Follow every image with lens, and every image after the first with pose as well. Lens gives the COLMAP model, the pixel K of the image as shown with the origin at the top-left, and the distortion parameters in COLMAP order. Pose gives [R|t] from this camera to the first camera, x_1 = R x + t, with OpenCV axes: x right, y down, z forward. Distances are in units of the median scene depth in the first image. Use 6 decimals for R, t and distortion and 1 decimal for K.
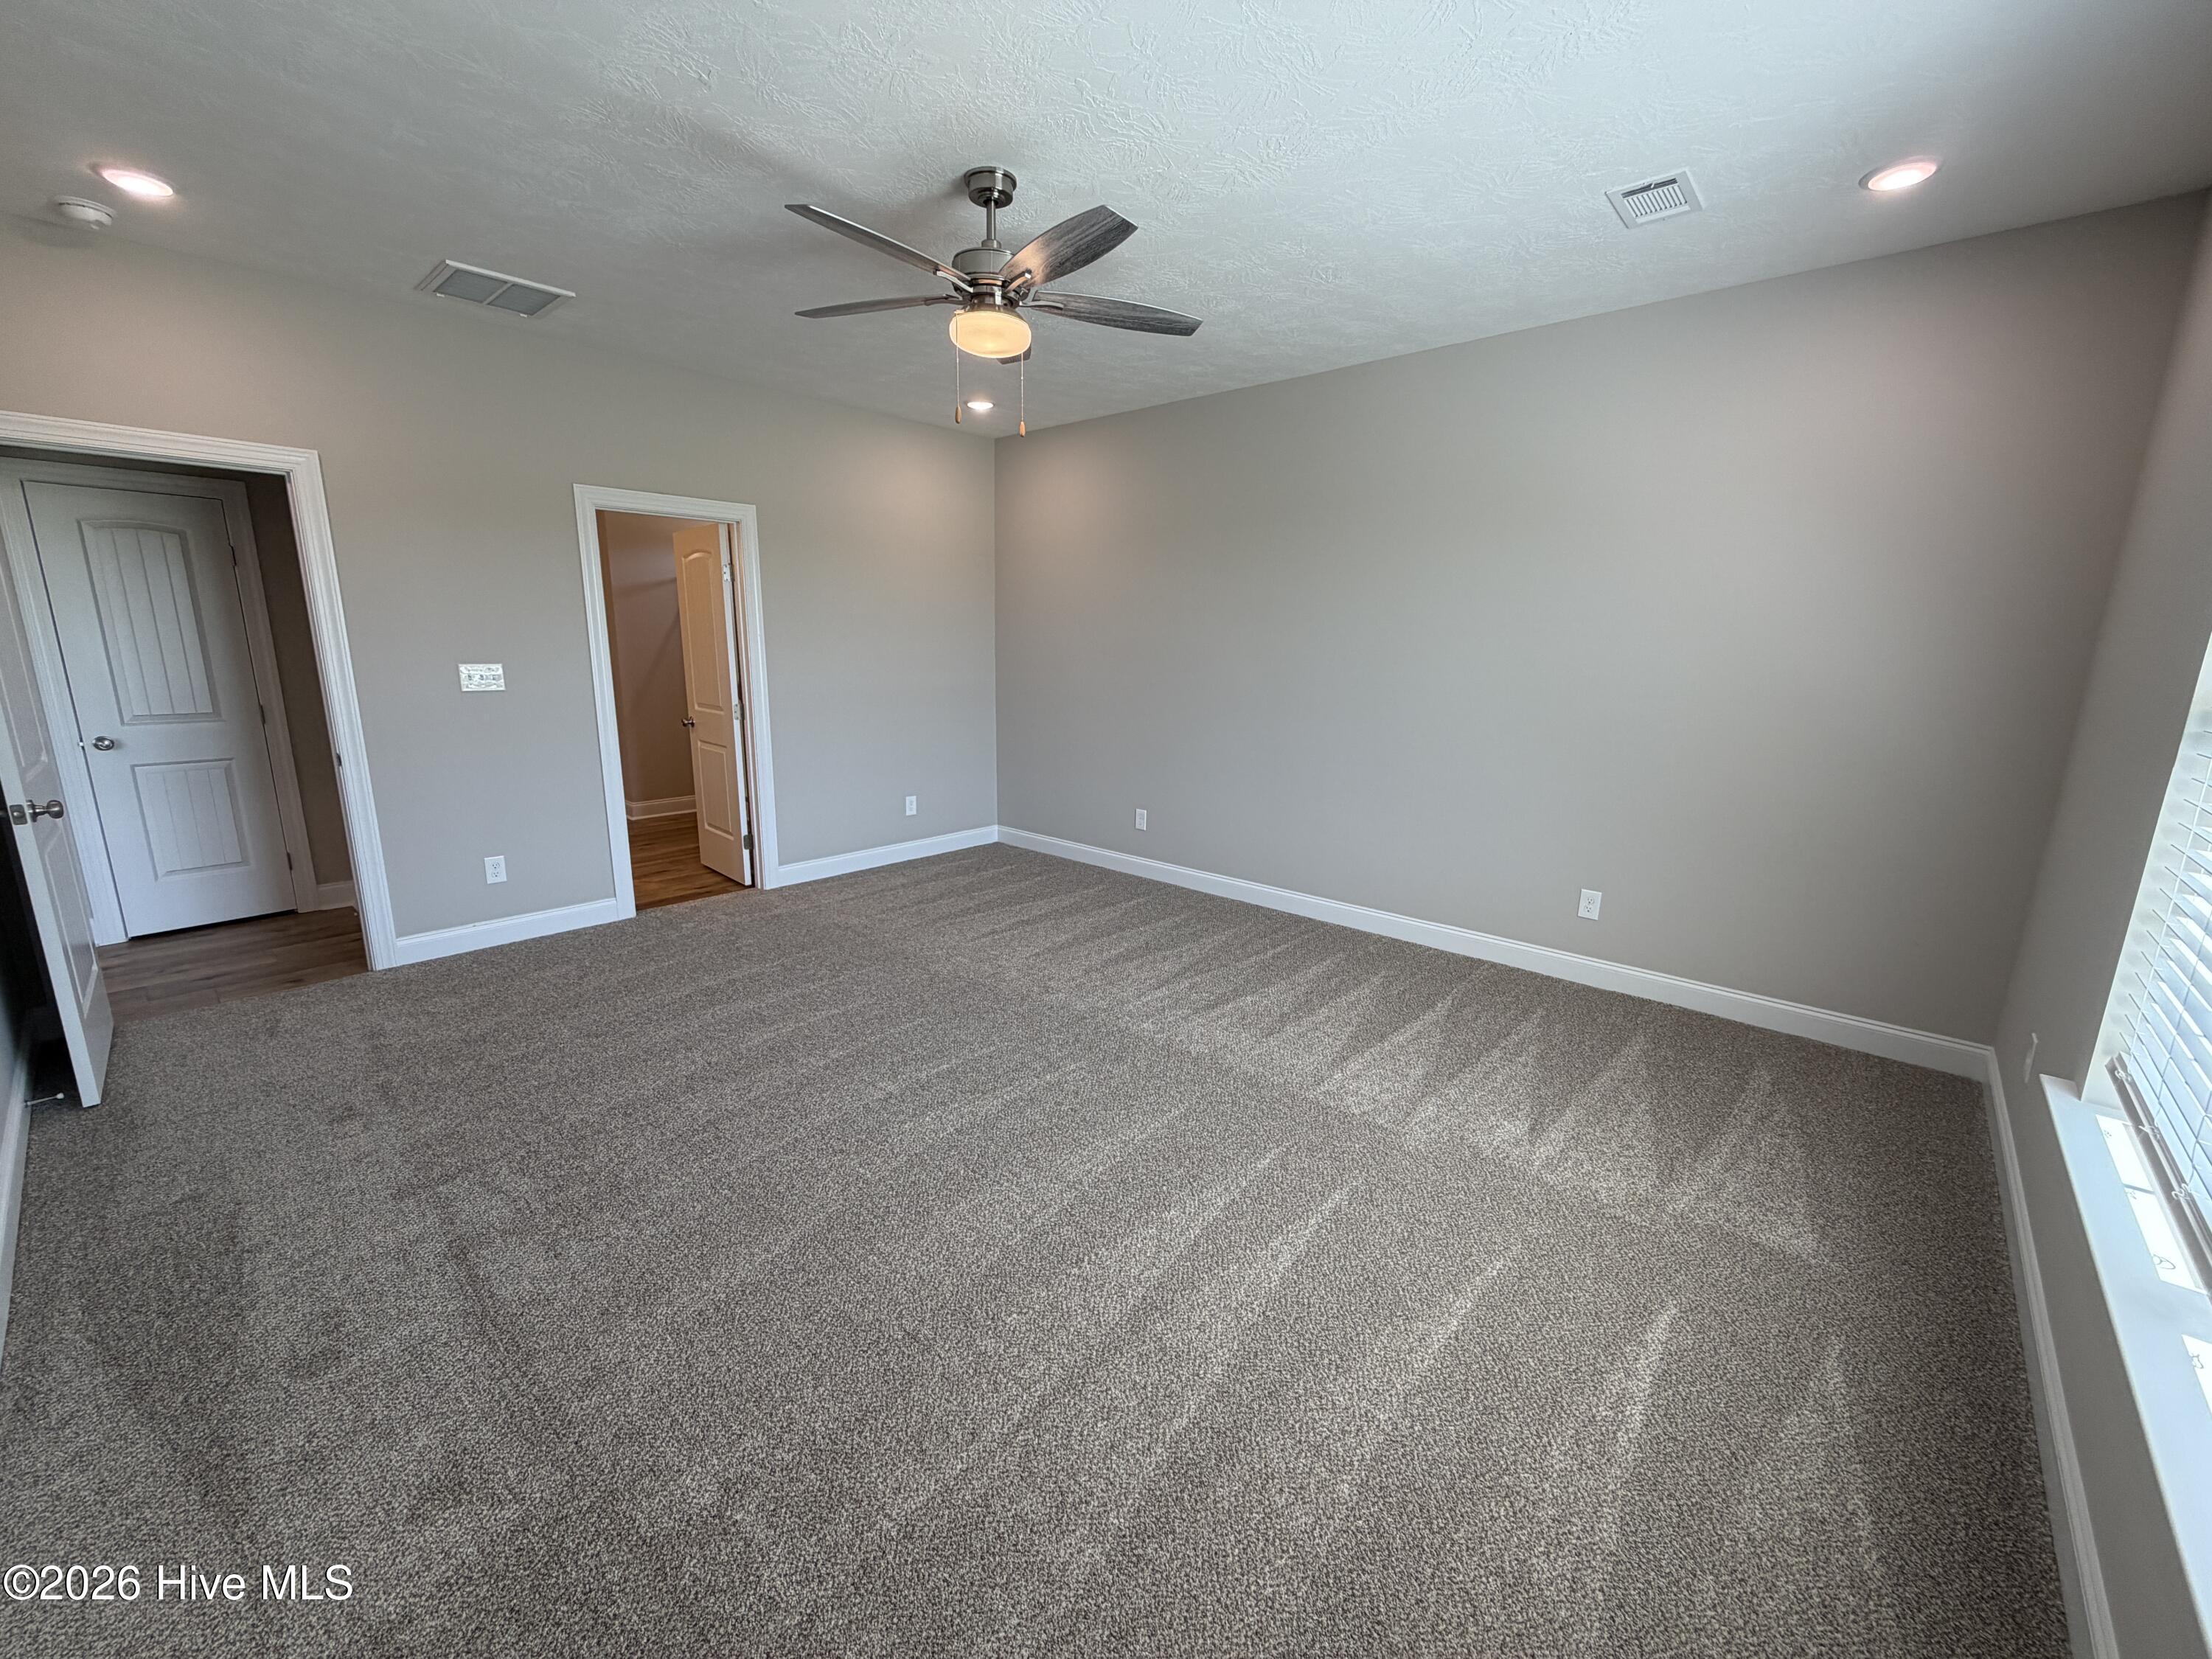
lens RADIAL K [[884.7, 0, 1098.8], [0, 884.7, 830.6], [0, 0, 1]] dist [0.000283, -0.000184]
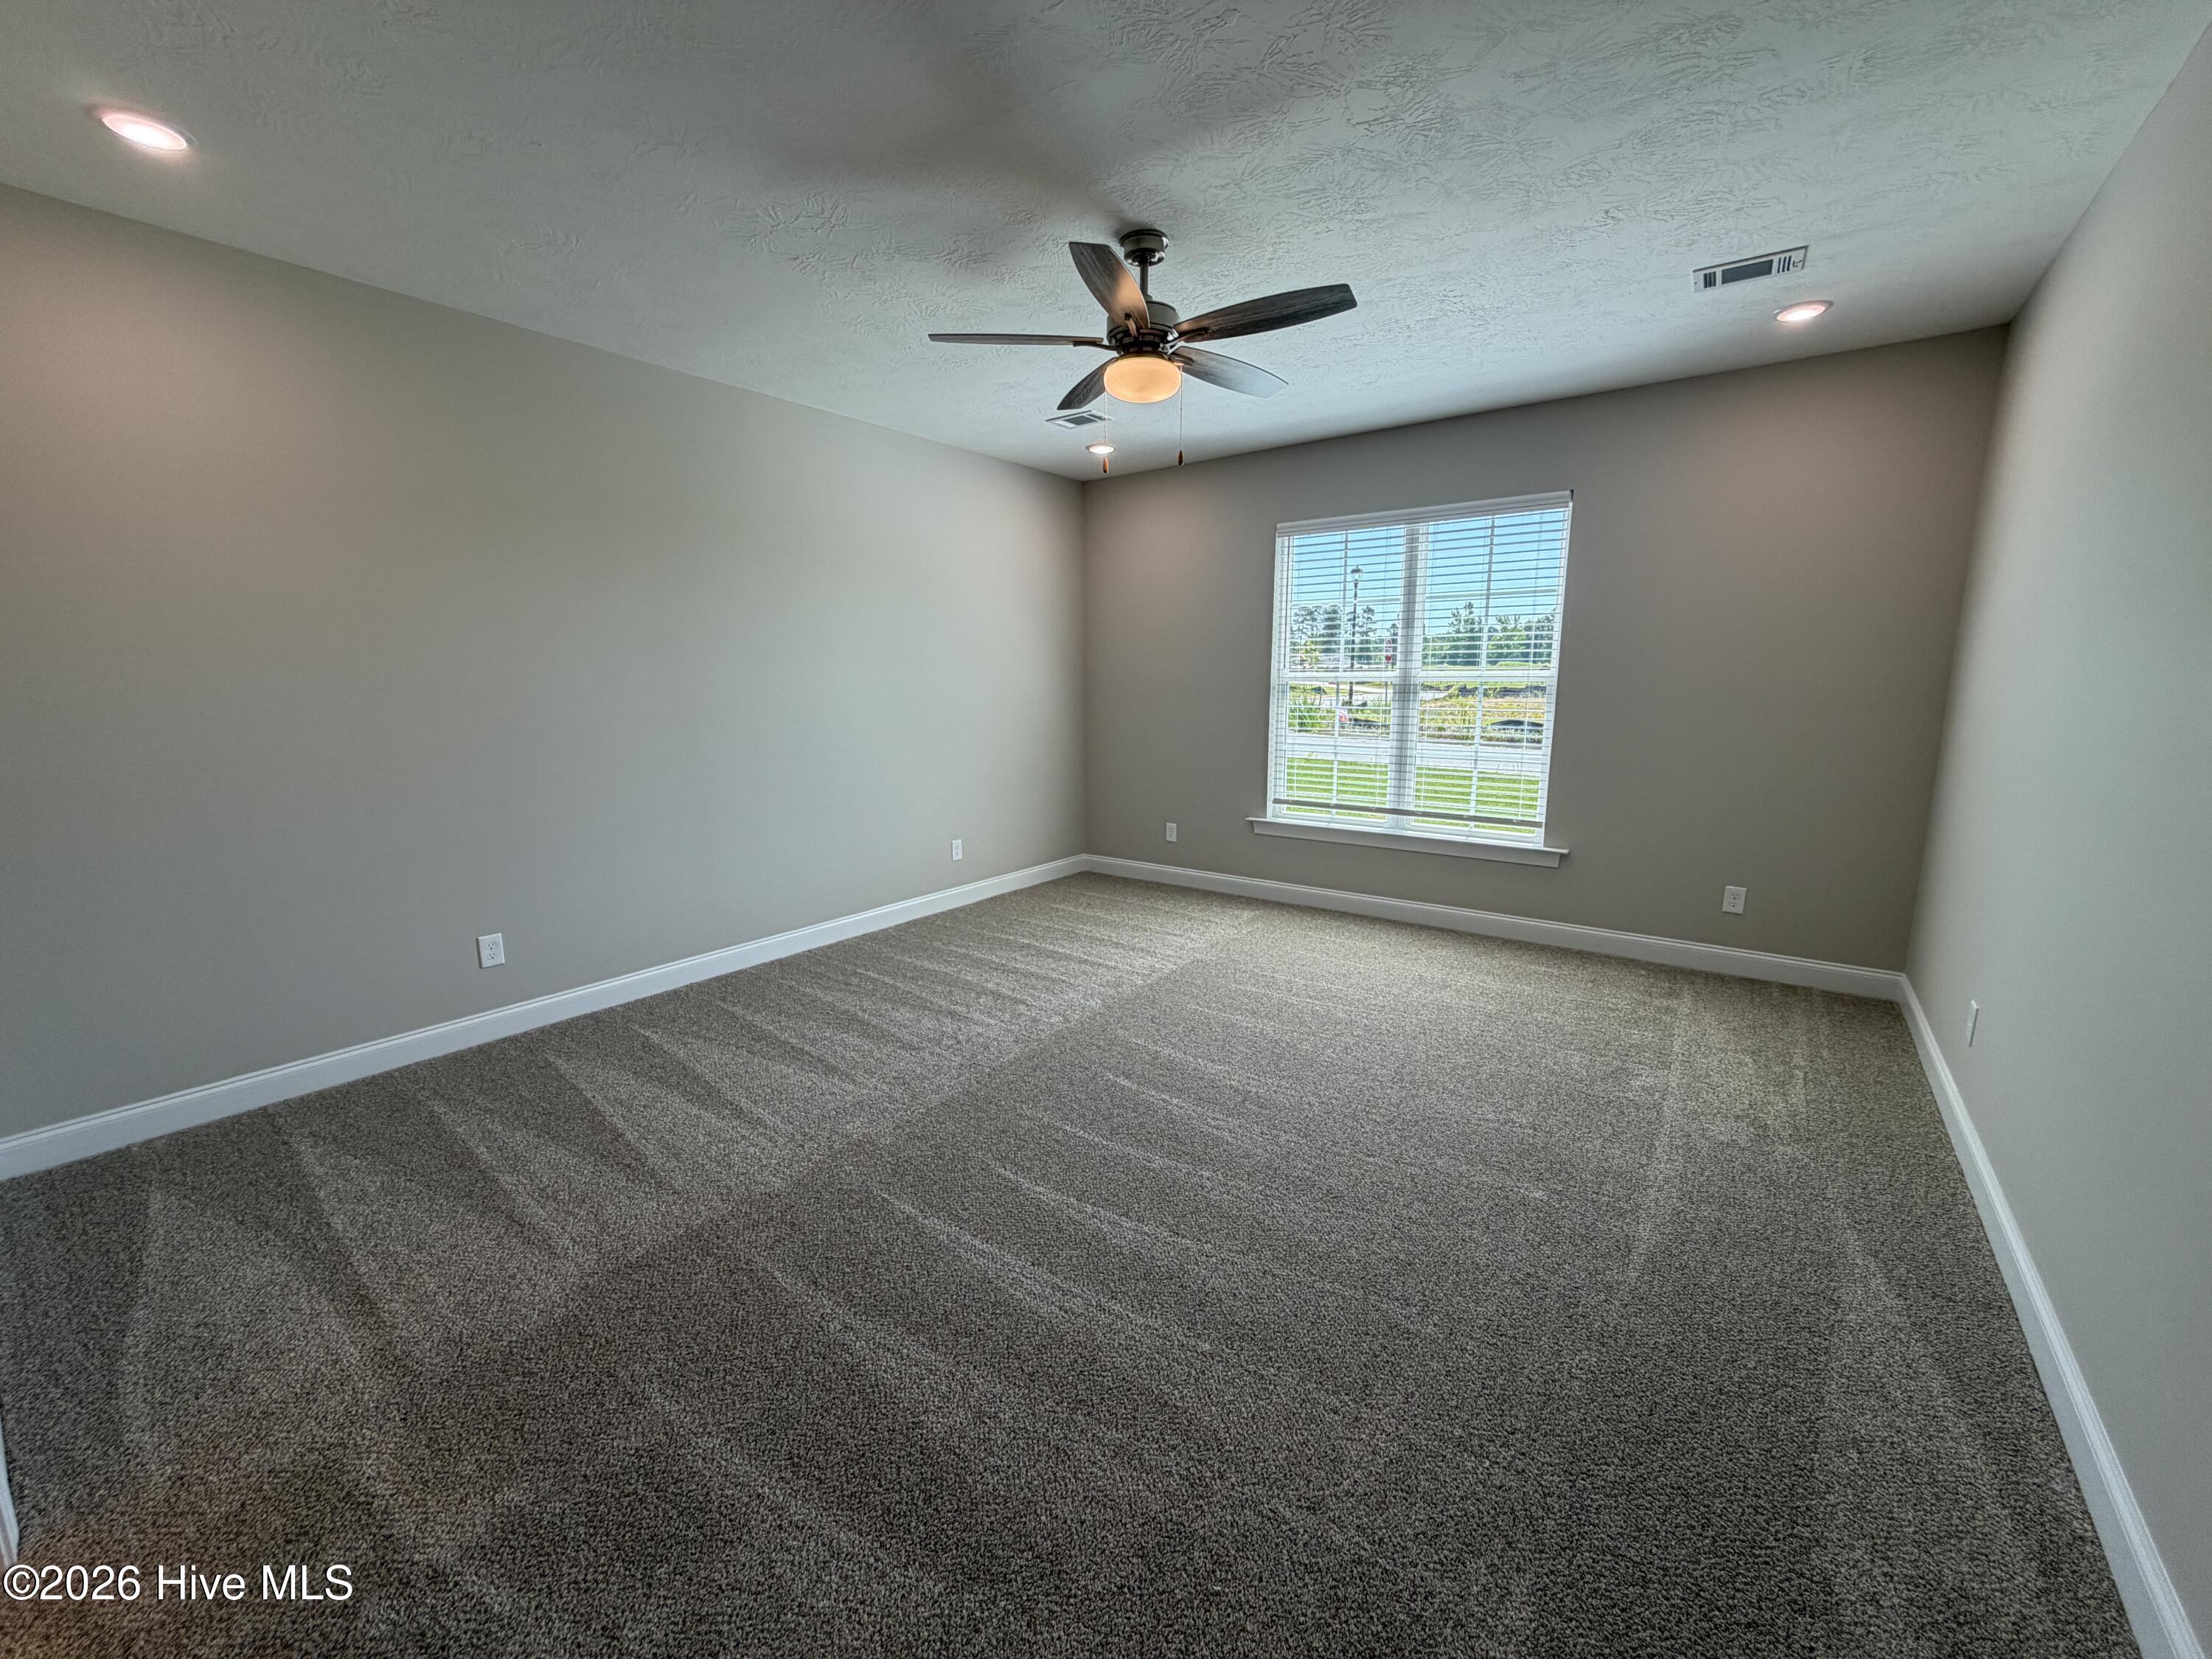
lens RADIAL K [[884.7, 0, 1098.8], [0, 884.7, 830.6], [0, 0, 1]] dist [0.000283, -0.000184]
pose [[-0.092757, -0.189883, 0.977415, -0.843110], [0.212089, 0.955351, 0.205724, -0.188371], [-0.972838, 0.226381, -0.048344, 0.814267]]
